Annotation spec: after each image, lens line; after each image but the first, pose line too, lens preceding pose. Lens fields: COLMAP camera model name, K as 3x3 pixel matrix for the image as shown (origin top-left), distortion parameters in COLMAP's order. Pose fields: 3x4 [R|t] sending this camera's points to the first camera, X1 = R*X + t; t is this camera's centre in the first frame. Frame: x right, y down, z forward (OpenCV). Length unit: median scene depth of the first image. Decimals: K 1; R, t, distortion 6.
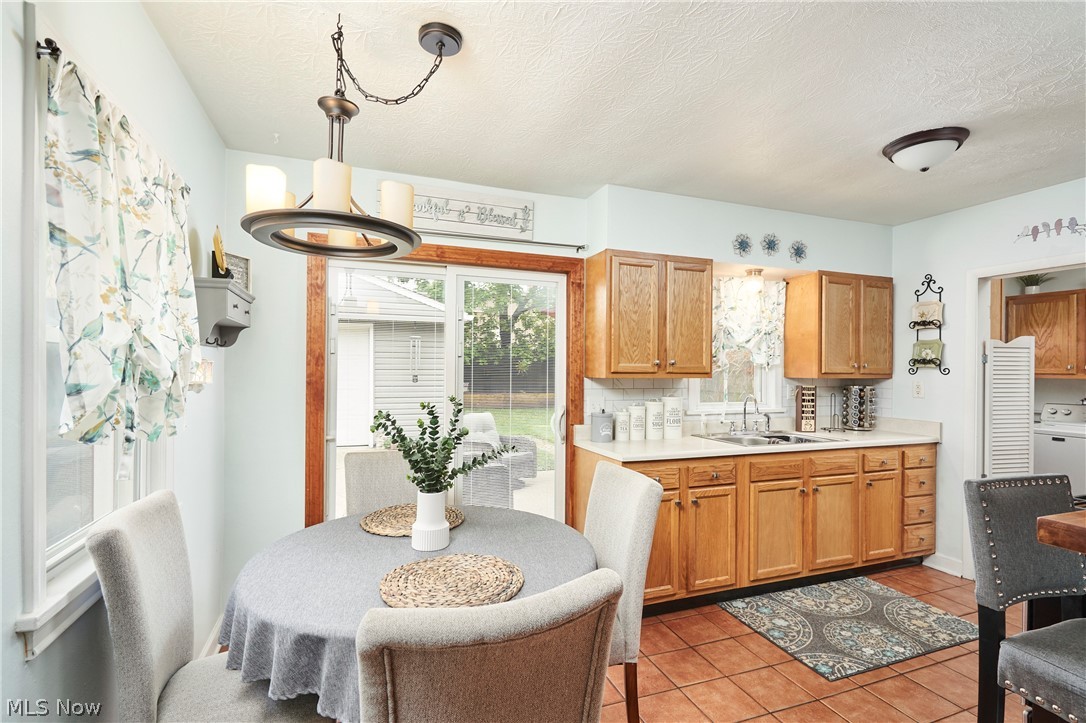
lens RADIAL K [[501.6, 0, 543.0], [0, 501.6, 361.5], [0, 0, 1]] dist [0.000292, 0.000009]
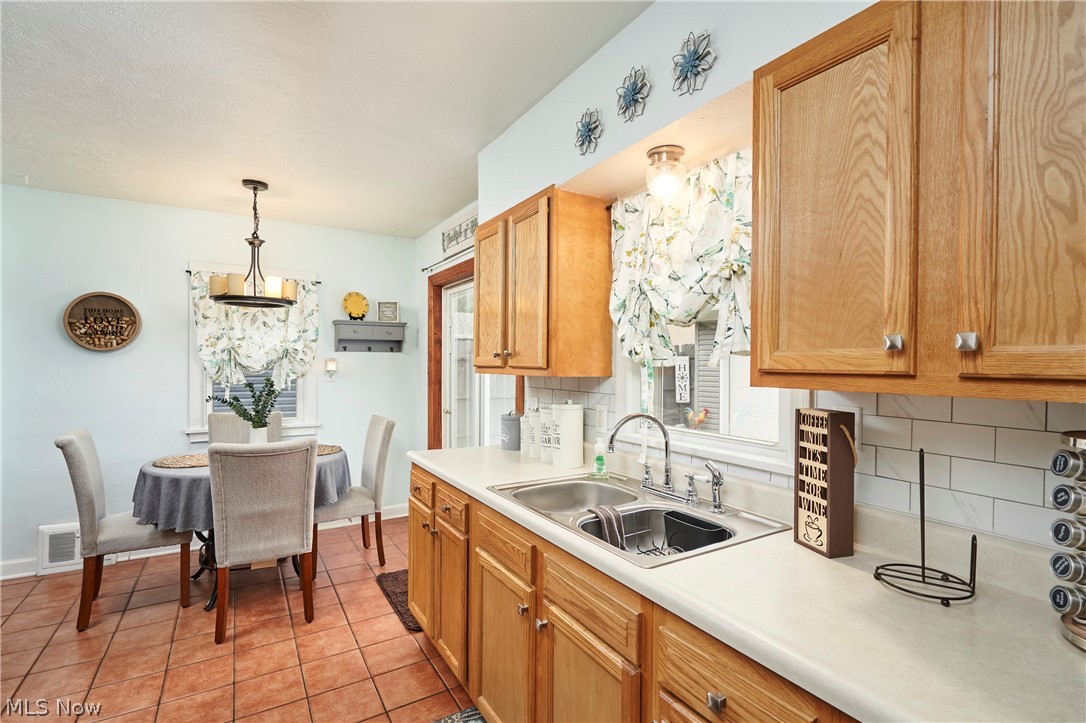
lens RADIAL K [[489.9, 0, 543.0], [0, 489.9, 361.5], [0, 0, 1]] dist [0.001255, 0.000171]
pose [[0.196308, -0.008114, -0.980509, 0.848432], [0.004890, 0.999961, -0.007296, 0.017896], [0.980530, -0.003362, 0.196340, 0.792337]]
